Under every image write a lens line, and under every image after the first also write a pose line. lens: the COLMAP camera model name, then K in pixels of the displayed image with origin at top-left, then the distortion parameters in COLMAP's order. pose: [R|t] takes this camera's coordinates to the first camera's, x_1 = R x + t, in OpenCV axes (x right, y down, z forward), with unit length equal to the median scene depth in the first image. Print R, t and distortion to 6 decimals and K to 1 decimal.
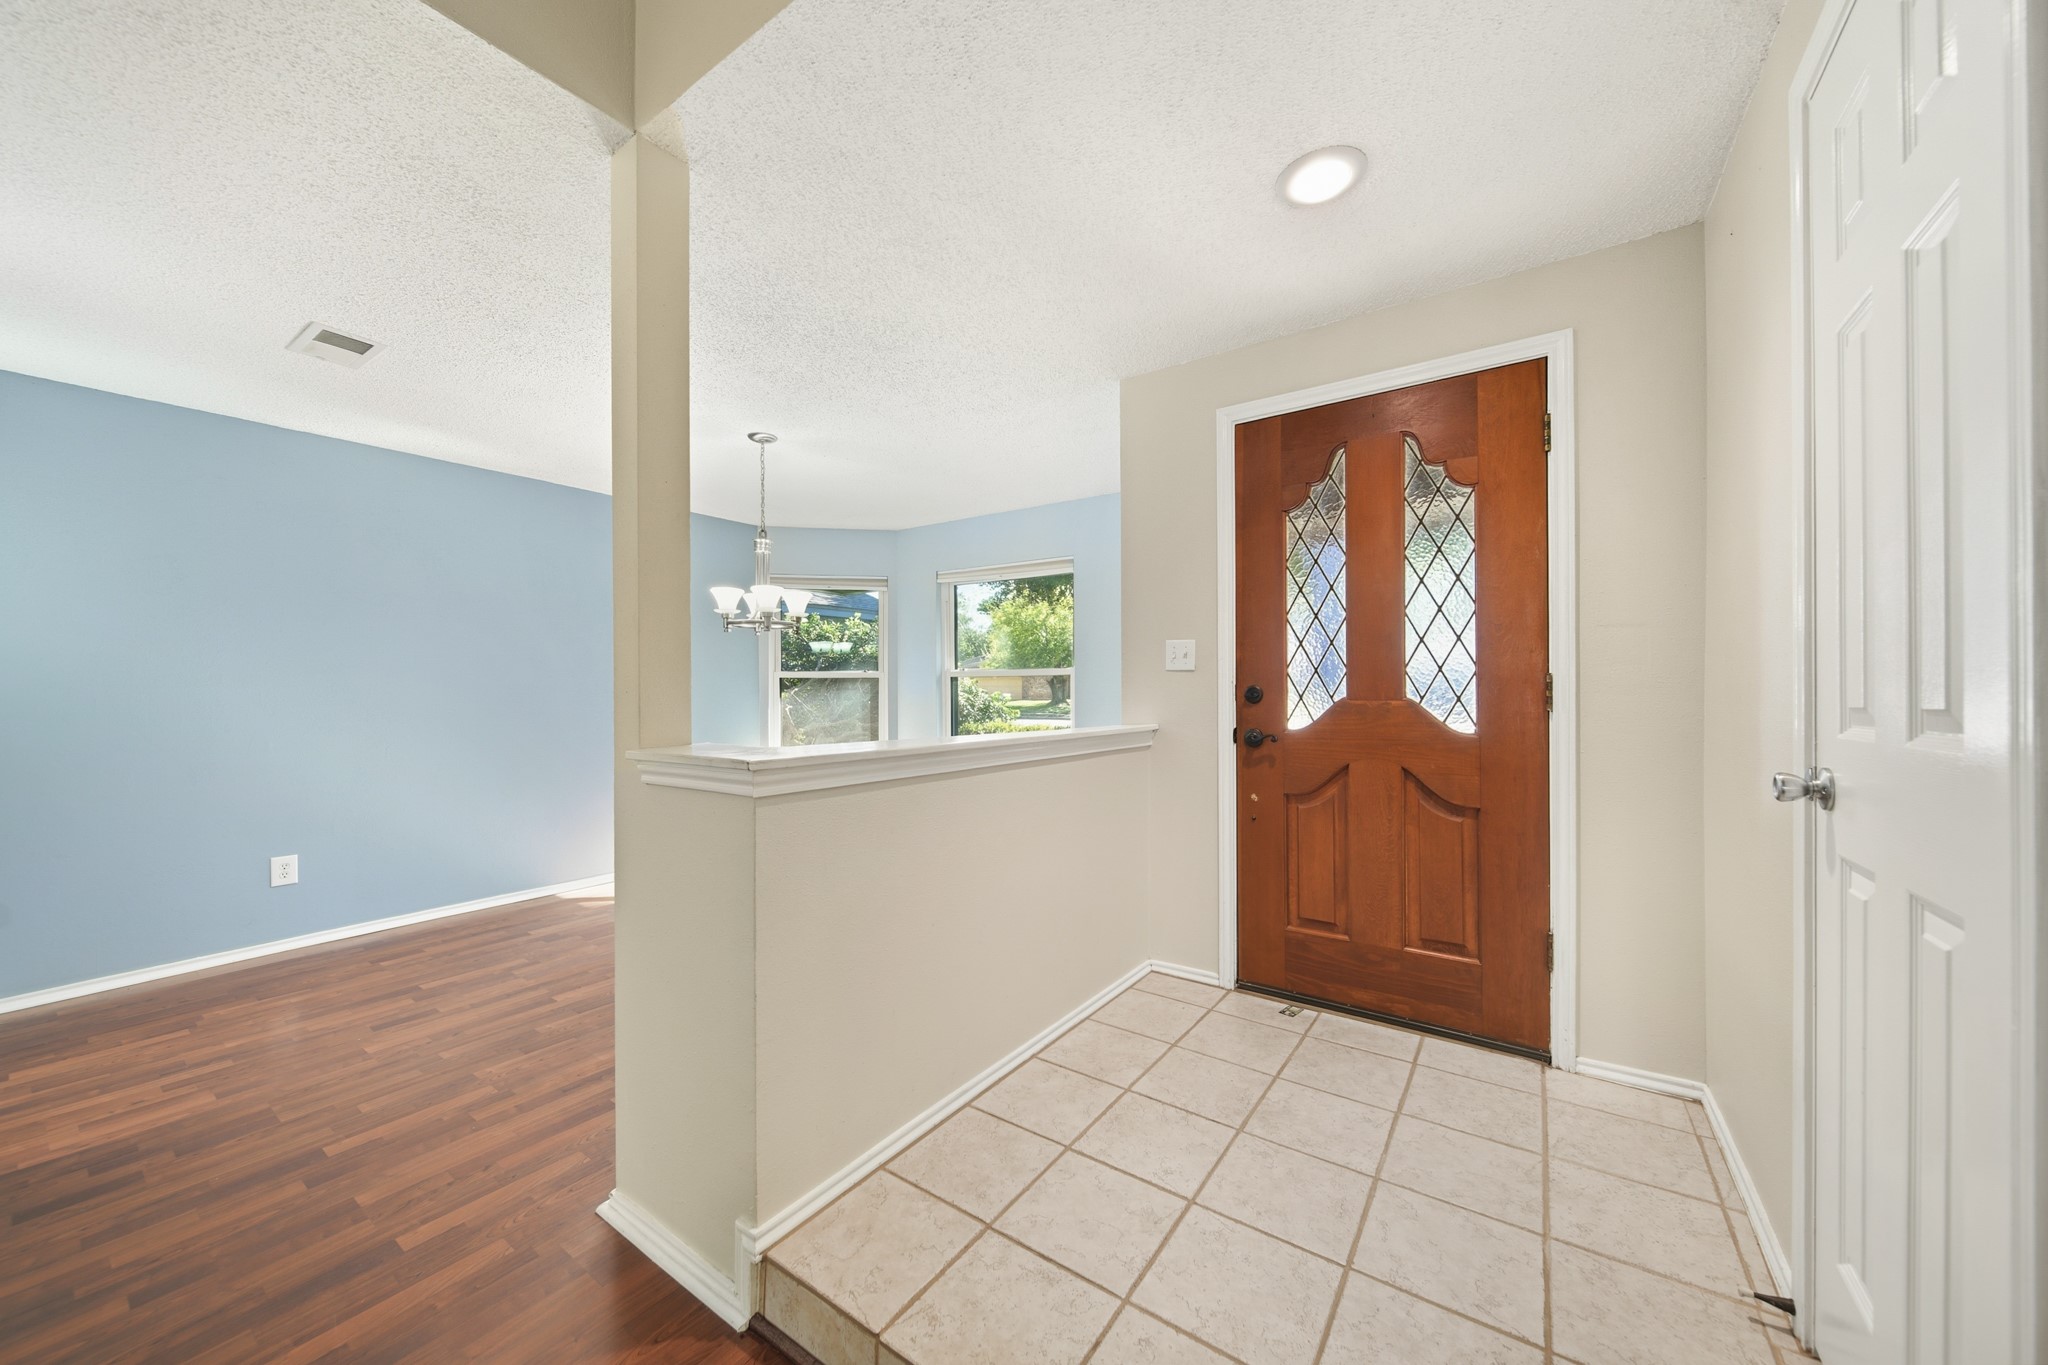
lens RADIAL K [[730.2, 0, 1029.3], [0, 730.2, 706.9], [0, 0, 1]] dist [-0.001017, -0.000198]
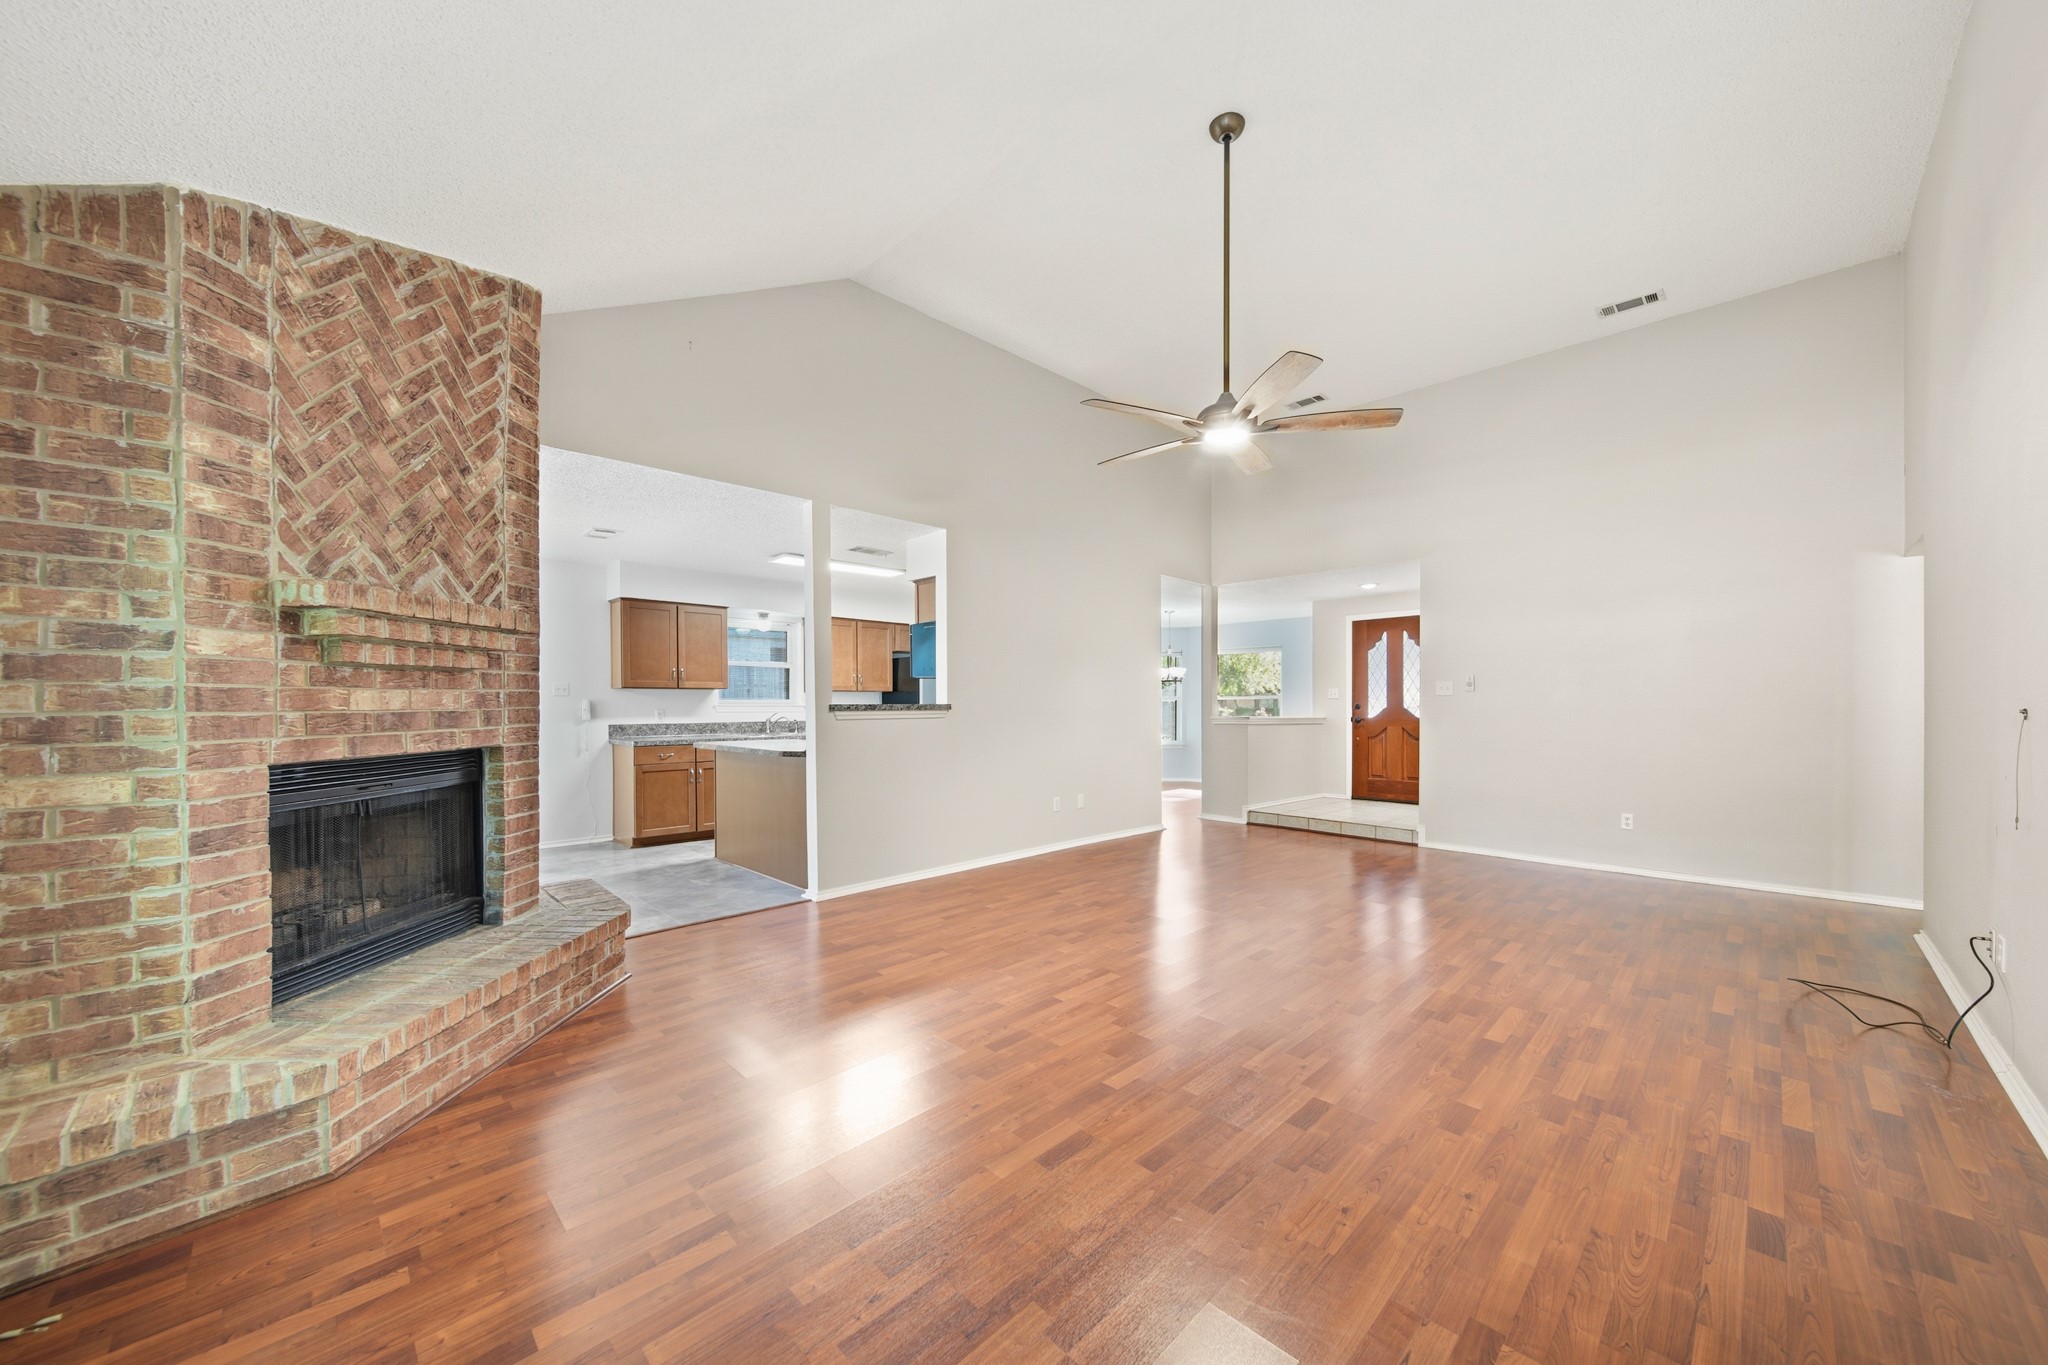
lens RADIAL K [[730.2, 0, 1029.3], [0, 730.2, 706.9], [0, 0, 1]] dist [-0.001017, -0.000198]
pose [[0.984603, 0.003342, -0.174774, -0.578863], [-0.007069, 0.999761, -0.020706, 0.065882], [0.174663, 0.021622, 0.984391, -2.533336]]
